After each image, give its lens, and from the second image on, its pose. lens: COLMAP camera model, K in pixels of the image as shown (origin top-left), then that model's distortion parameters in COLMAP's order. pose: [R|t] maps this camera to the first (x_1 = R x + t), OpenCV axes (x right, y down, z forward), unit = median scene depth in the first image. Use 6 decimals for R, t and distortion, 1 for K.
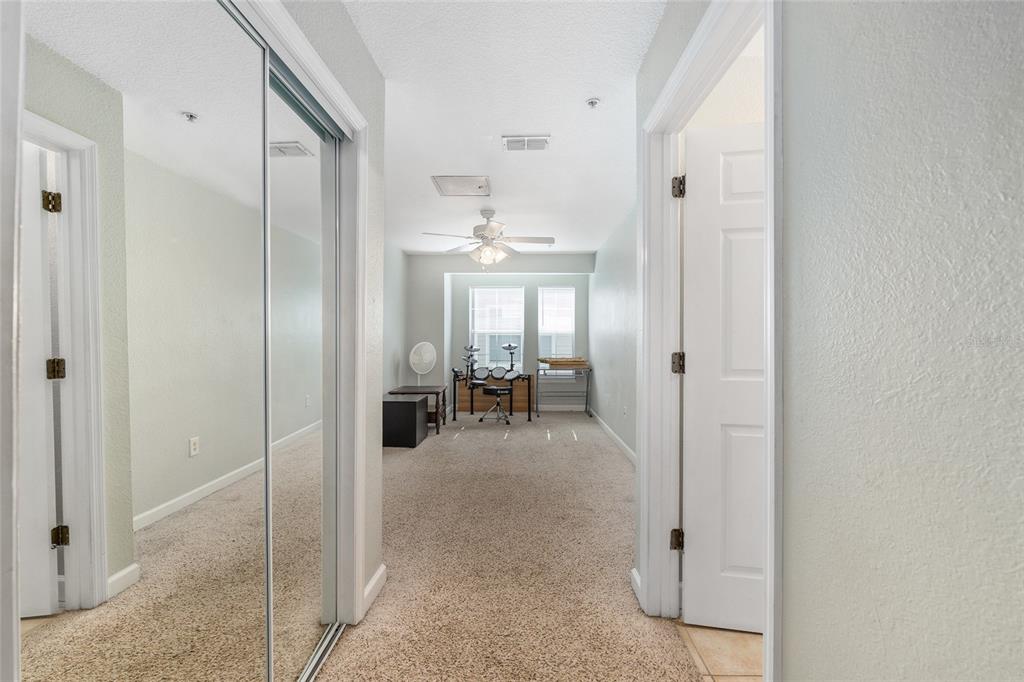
lens RADIAL K [[415.3, 0, 509.7], [0, 415.3, 341.9], [0, 0, 1]] dist [-0.012289, -0.000150]
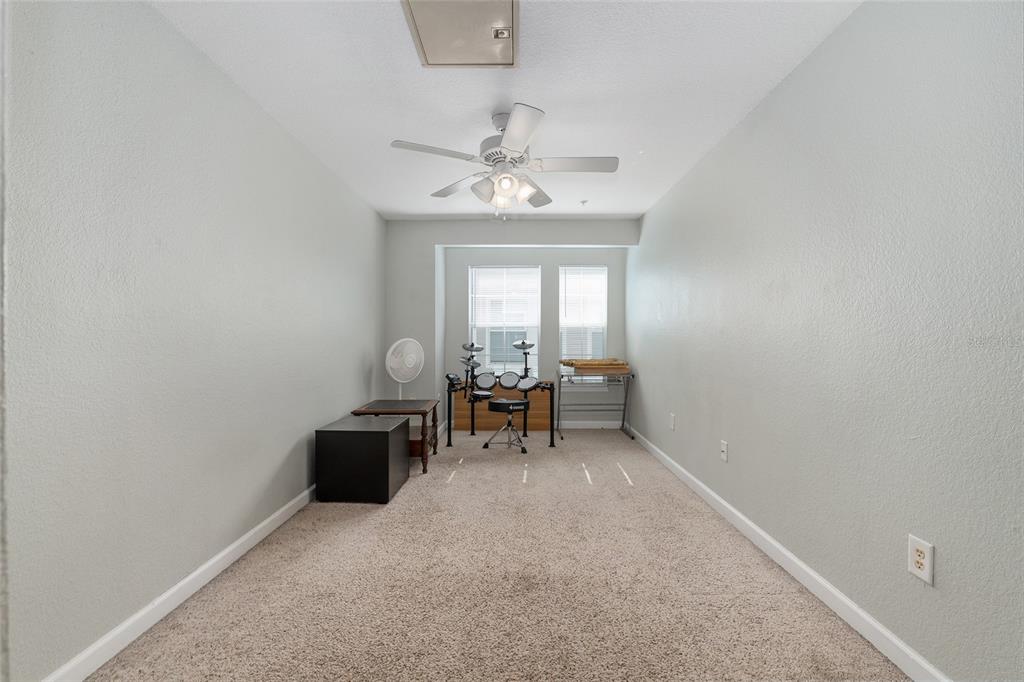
lens RADIAL K [[408.0, 0, 516.9], [0, 408.0, 358.4], [0, 0, 1]] dist [-0.000238, -0.000037]
pose [[0.999555, -0.001223, 0.029789, -0.034136], [-0.000072, 0.999057, 0.043429, 0.004097], [-0.029814, -0.043412, 0.998612, 0.274792]]
